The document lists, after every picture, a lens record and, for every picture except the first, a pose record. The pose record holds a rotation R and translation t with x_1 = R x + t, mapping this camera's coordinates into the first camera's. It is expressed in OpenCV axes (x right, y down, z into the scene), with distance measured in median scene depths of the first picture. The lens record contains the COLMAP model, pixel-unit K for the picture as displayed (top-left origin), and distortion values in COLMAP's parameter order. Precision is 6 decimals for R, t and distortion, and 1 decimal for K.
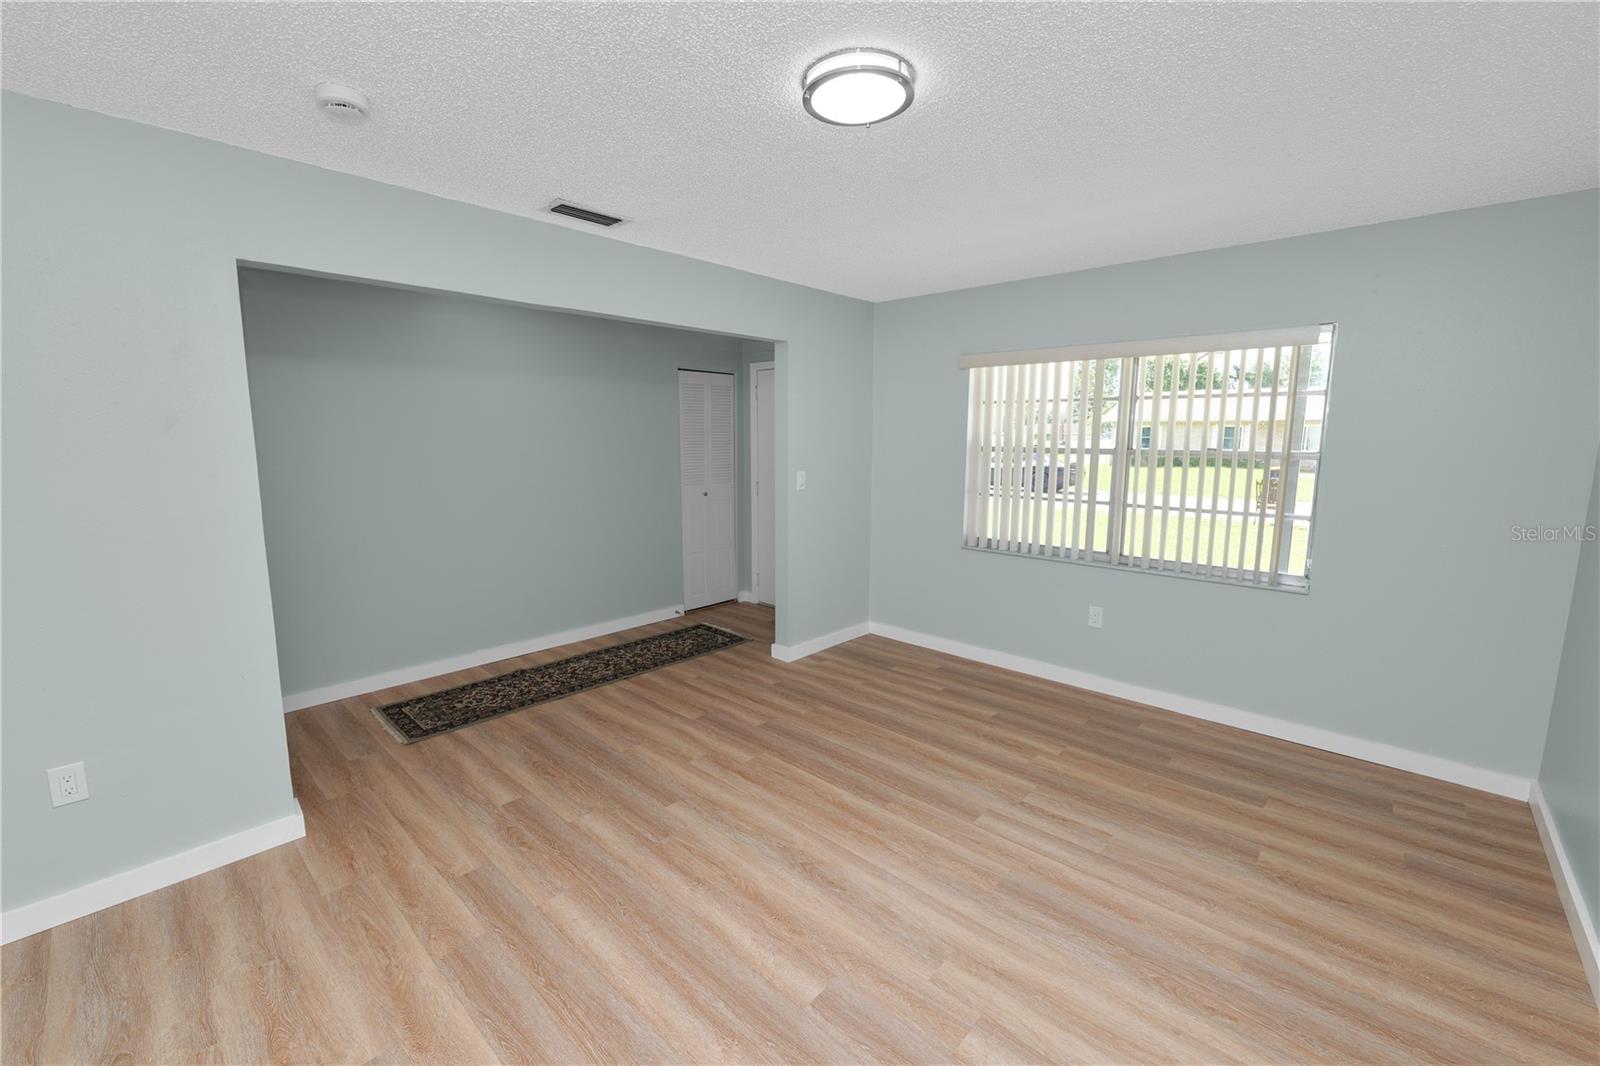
lens RADIAL K [[648.9, 0, 796.7], [0, 648.9, 529.8], [0, 0, 1]] dist [-0.009633, 0.000200]
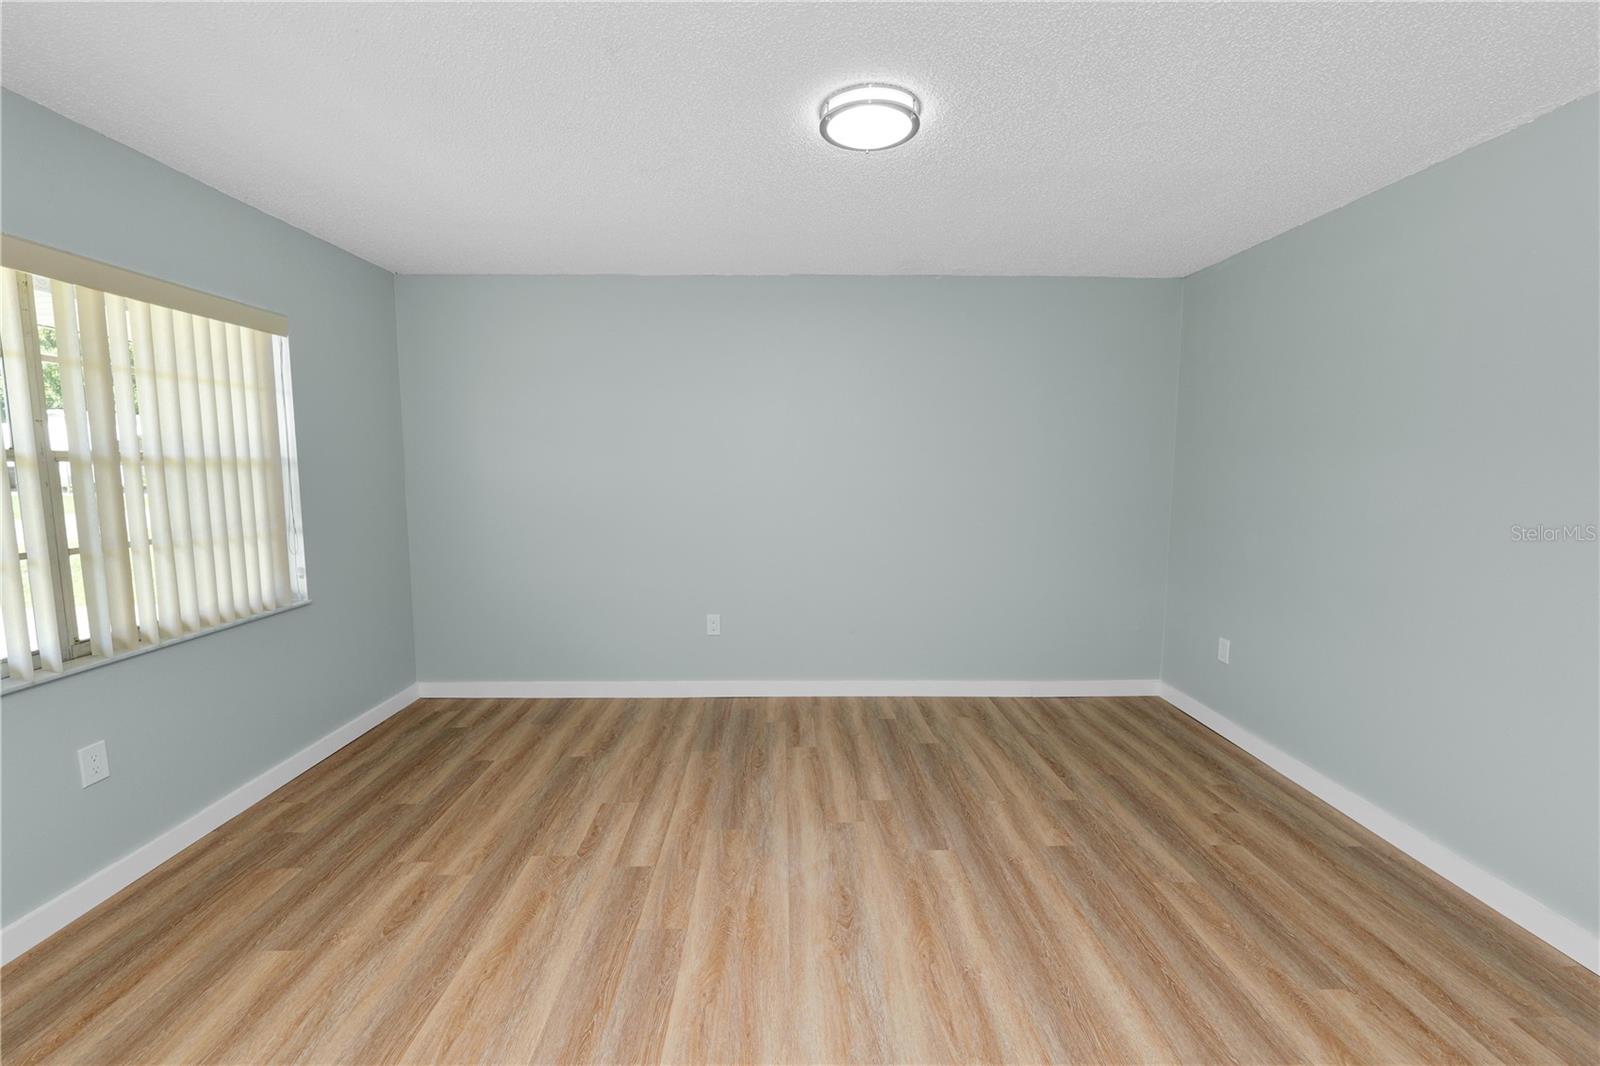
lens RADIAL K [[657.2, 0, 792.6], [0, 657.2, 528.2], [0, 0, 1]] dist [-0.009685, 0.000501]
pose [[-0.691546, -0.077357, 0.718178, -0.345039], [0.098581, 0.974839, 0.199928, -0.117534], [-0.715573, 0.209058, -0.666520, 1.001502]]
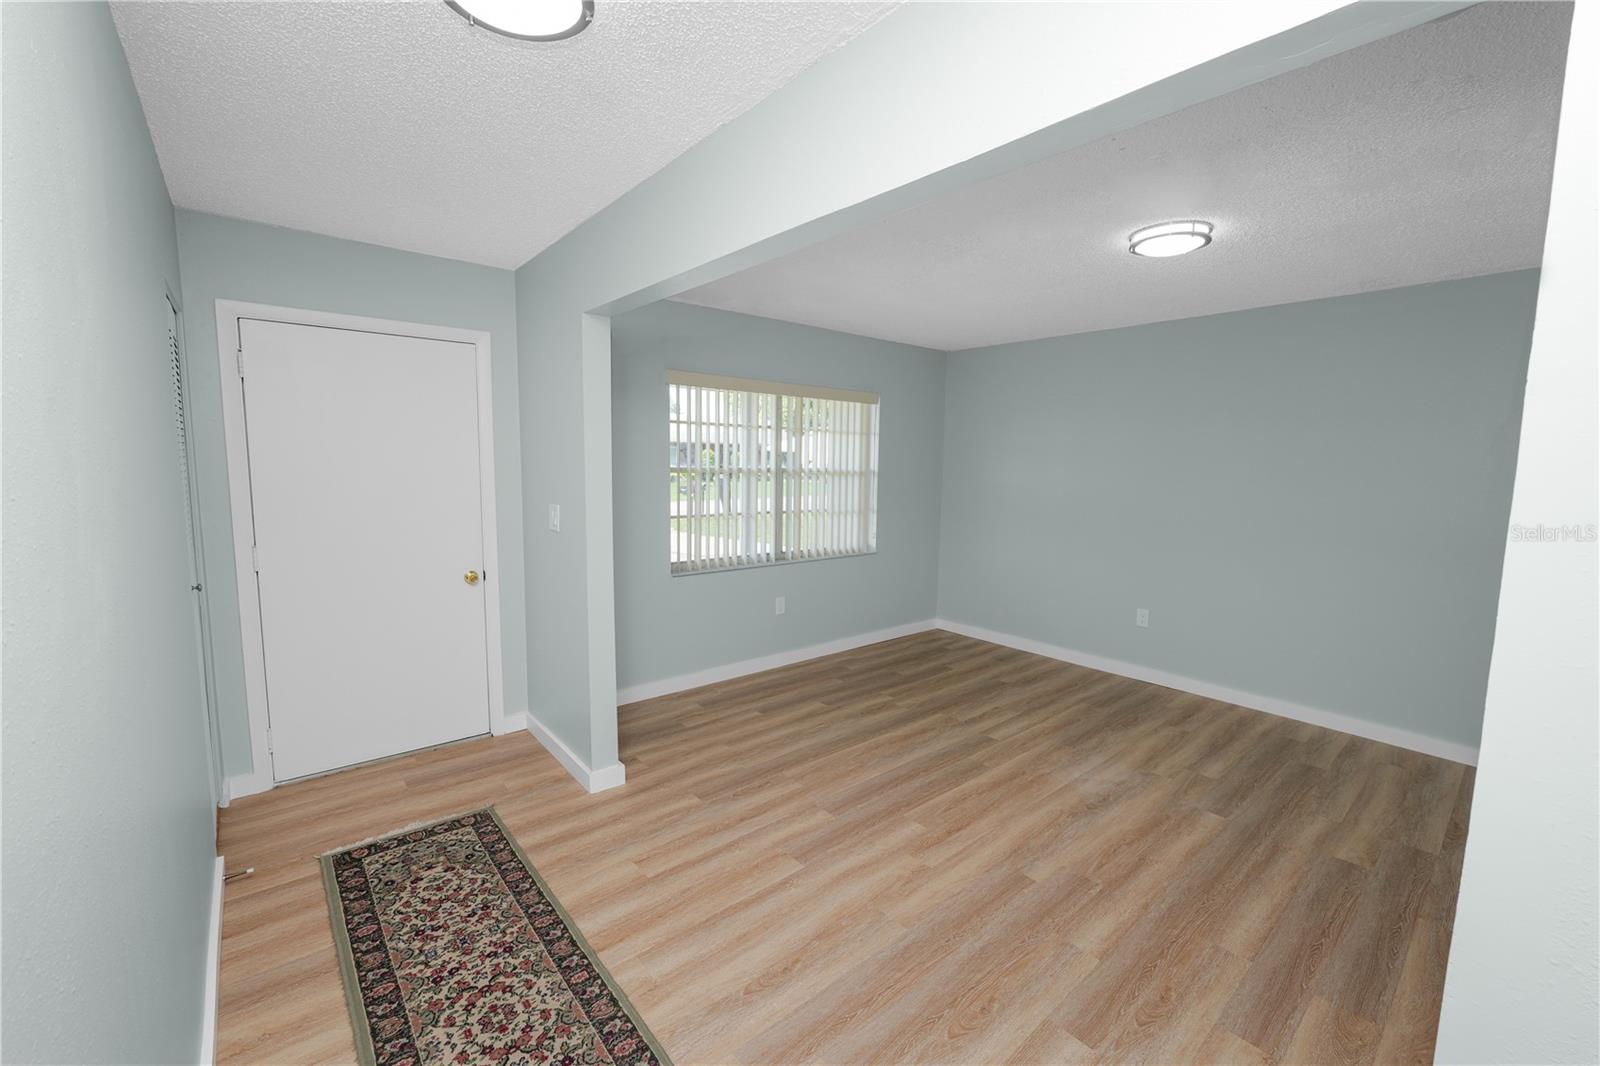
lens RADIAL K [[648.9, 0, 796.7], [0, 648.9, 529.8], [0, 0, 1]] dist [-0.009633, 0.000200]
pose [[0.123698, -0.109956, 0.986209, -0.806731], [0.127125, 0.987409, 0.094145, -0.131662], [-0.984143, 0.113727, 0.136119, 0.871344]]
